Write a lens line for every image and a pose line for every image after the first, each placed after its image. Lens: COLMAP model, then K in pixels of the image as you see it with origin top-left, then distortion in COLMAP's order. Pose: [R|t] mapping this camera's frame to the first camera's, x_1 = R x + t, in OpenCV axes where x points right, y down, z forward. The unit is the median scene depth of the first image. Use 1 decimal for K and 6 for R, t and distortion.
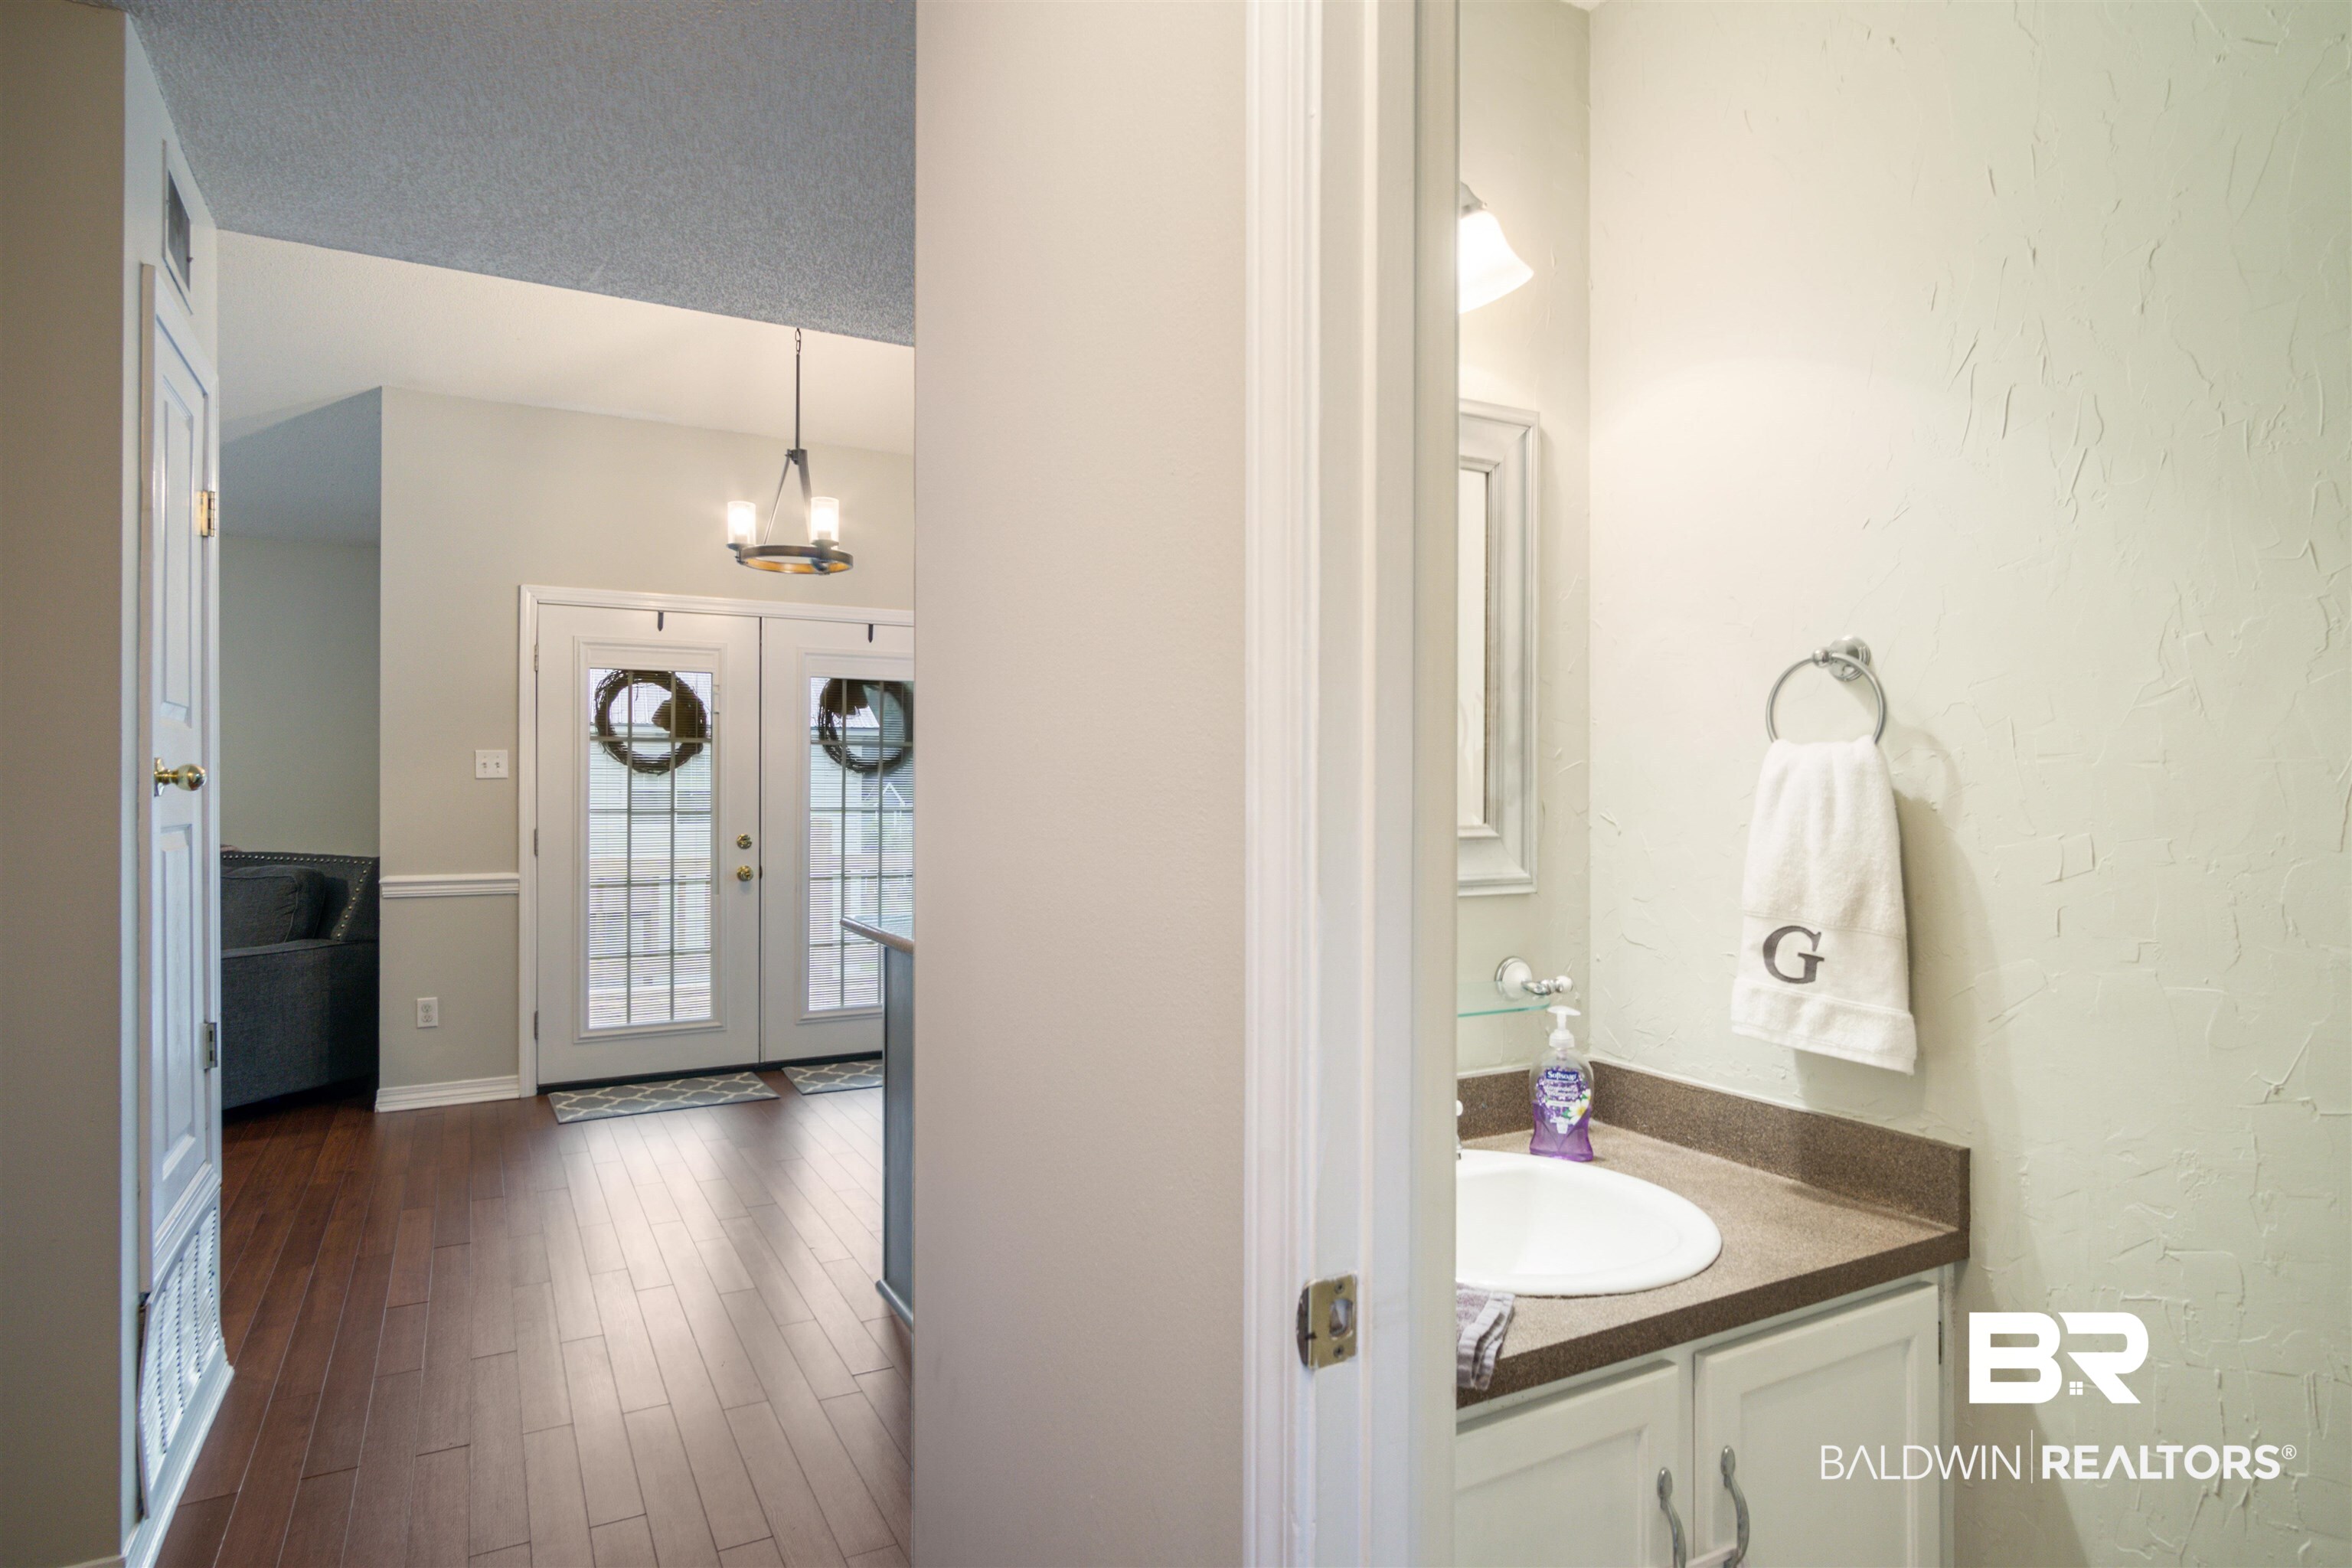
lens RADIAL K [[1261.2, 0, 1178.8], [0, 1261.2, 786.1], [0, 0, 1]] dist [-0.010696, 0.007517]
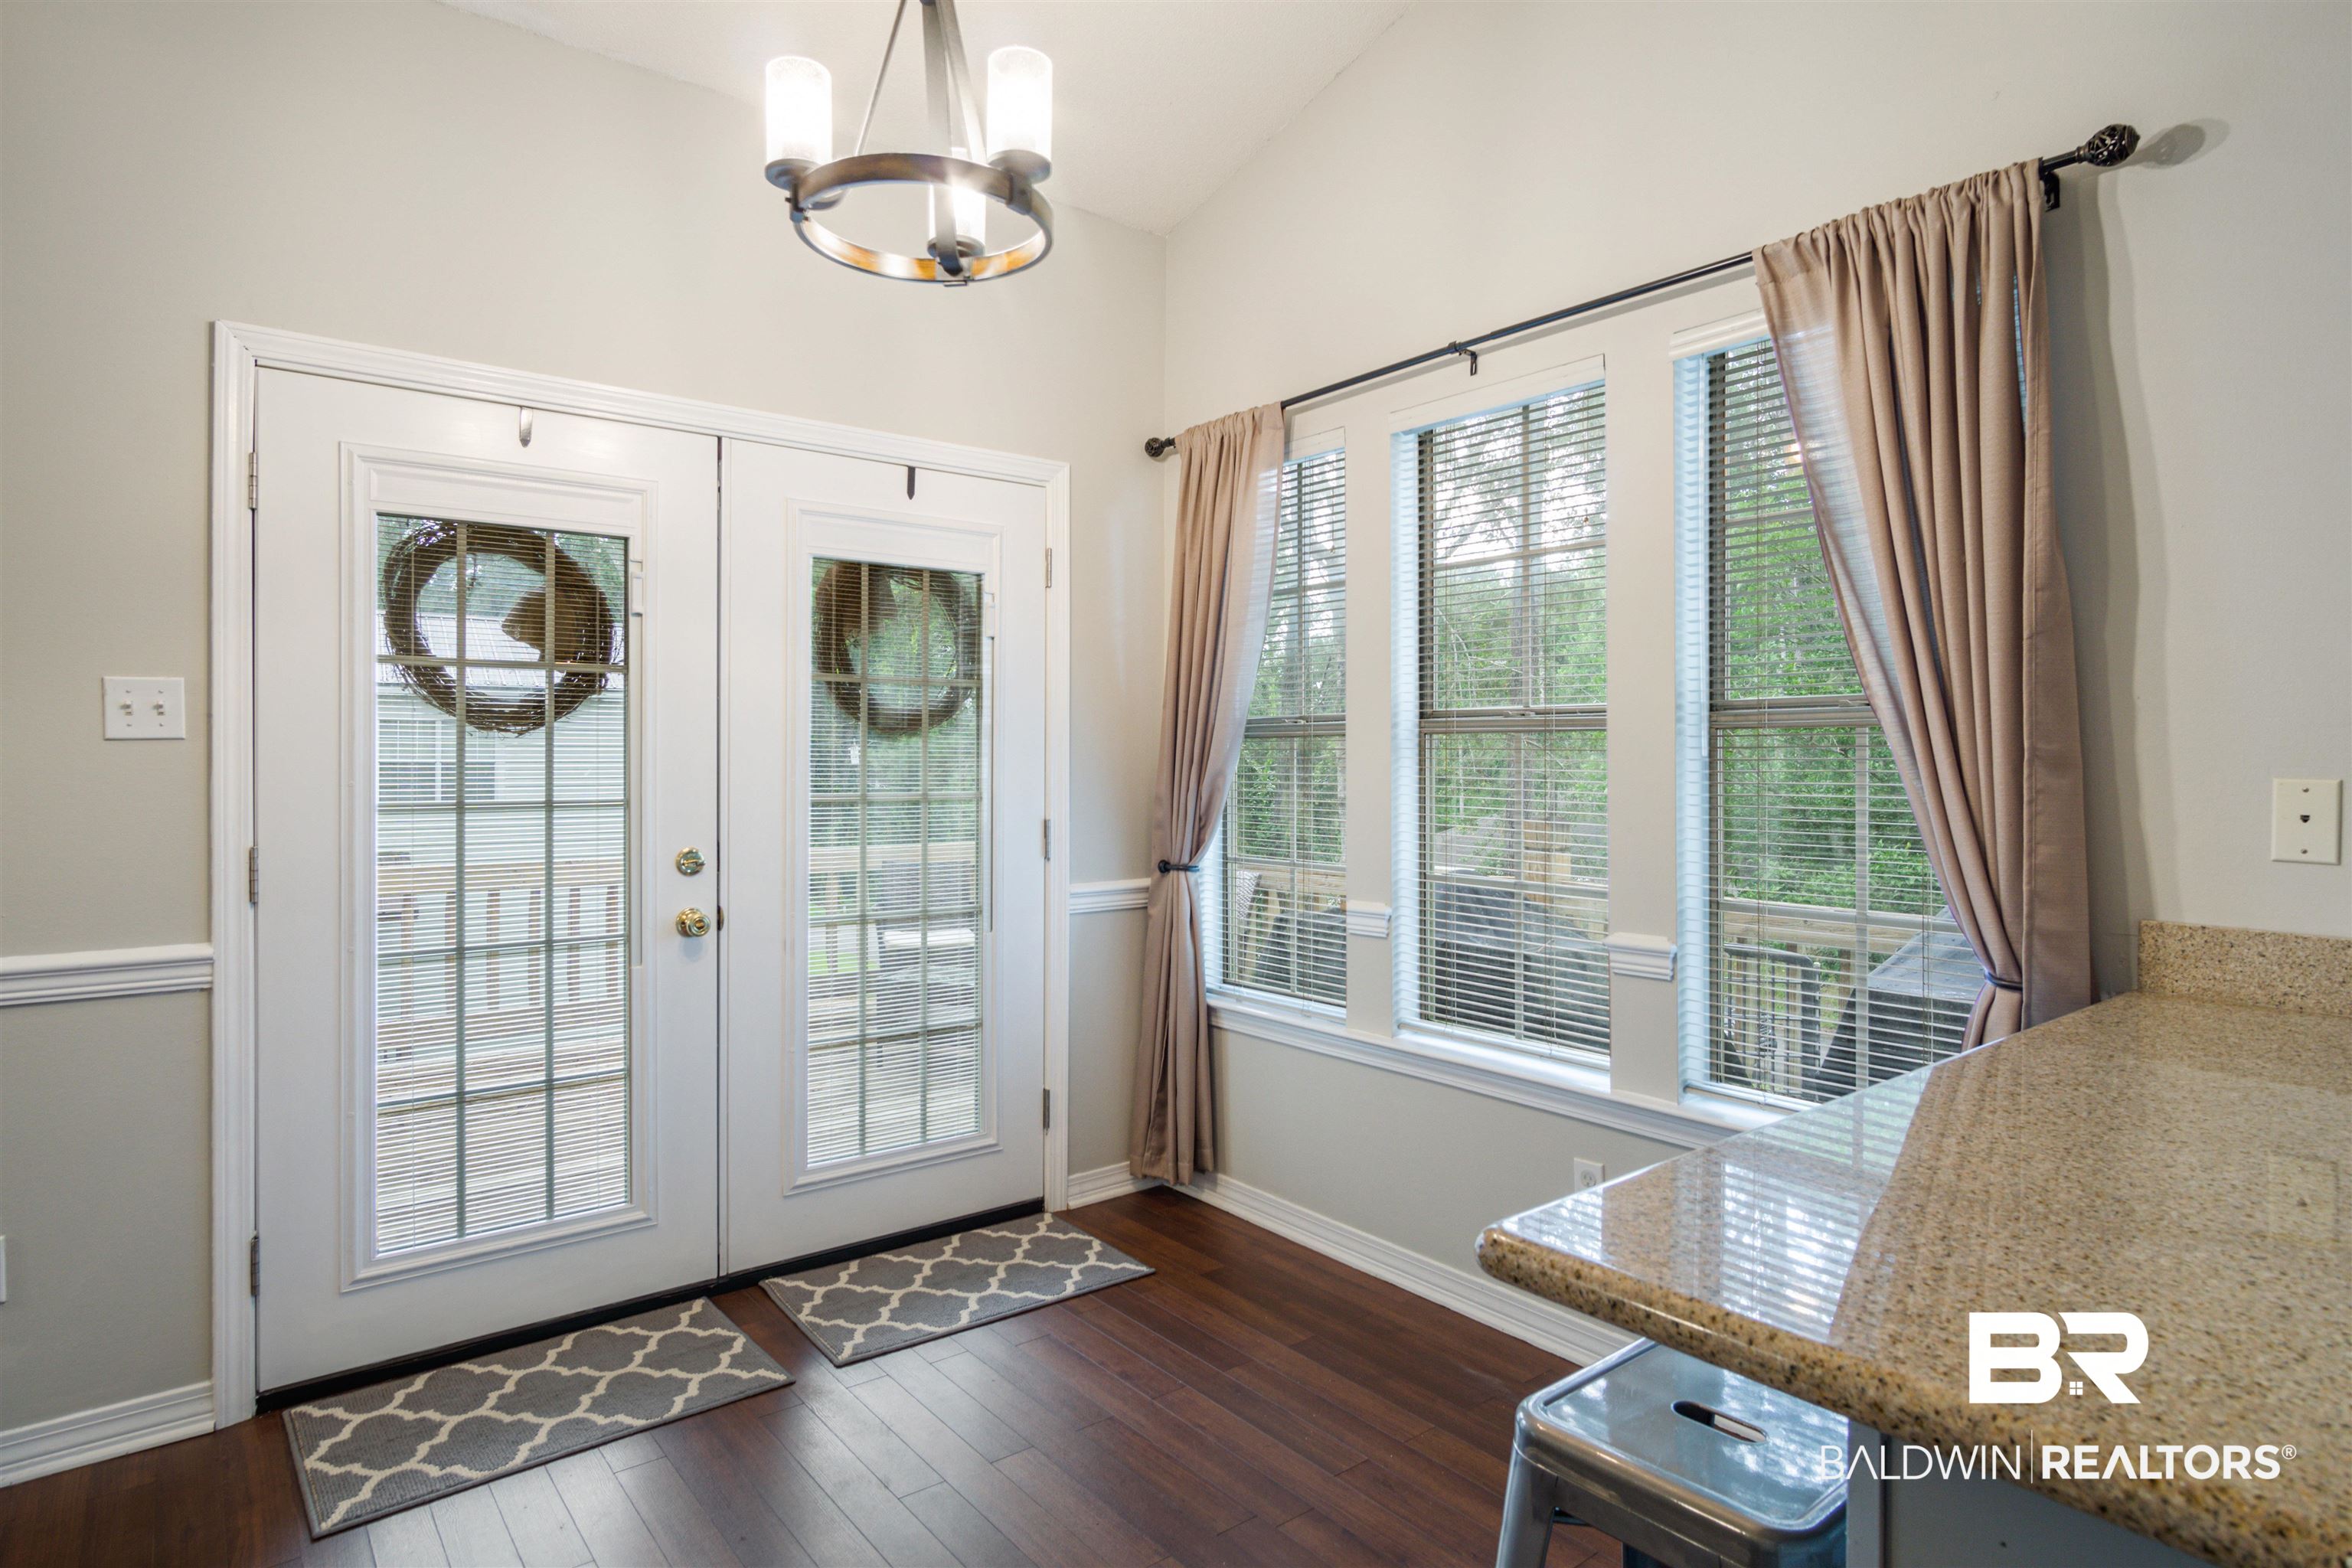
lens RADIAL K [[1261.2, 0, 1163.6], [0, 1261.2, 763.7], [0, 0, 1]] dist [-0.010696, 0.007517]
pose [[0.989216, 0.000373, 0.146461, -0.233589], [-0.001272, 0.999981, 0.006048, -0.000401], [-0.146456, -0.006169, 0.989198, 0.466493]]
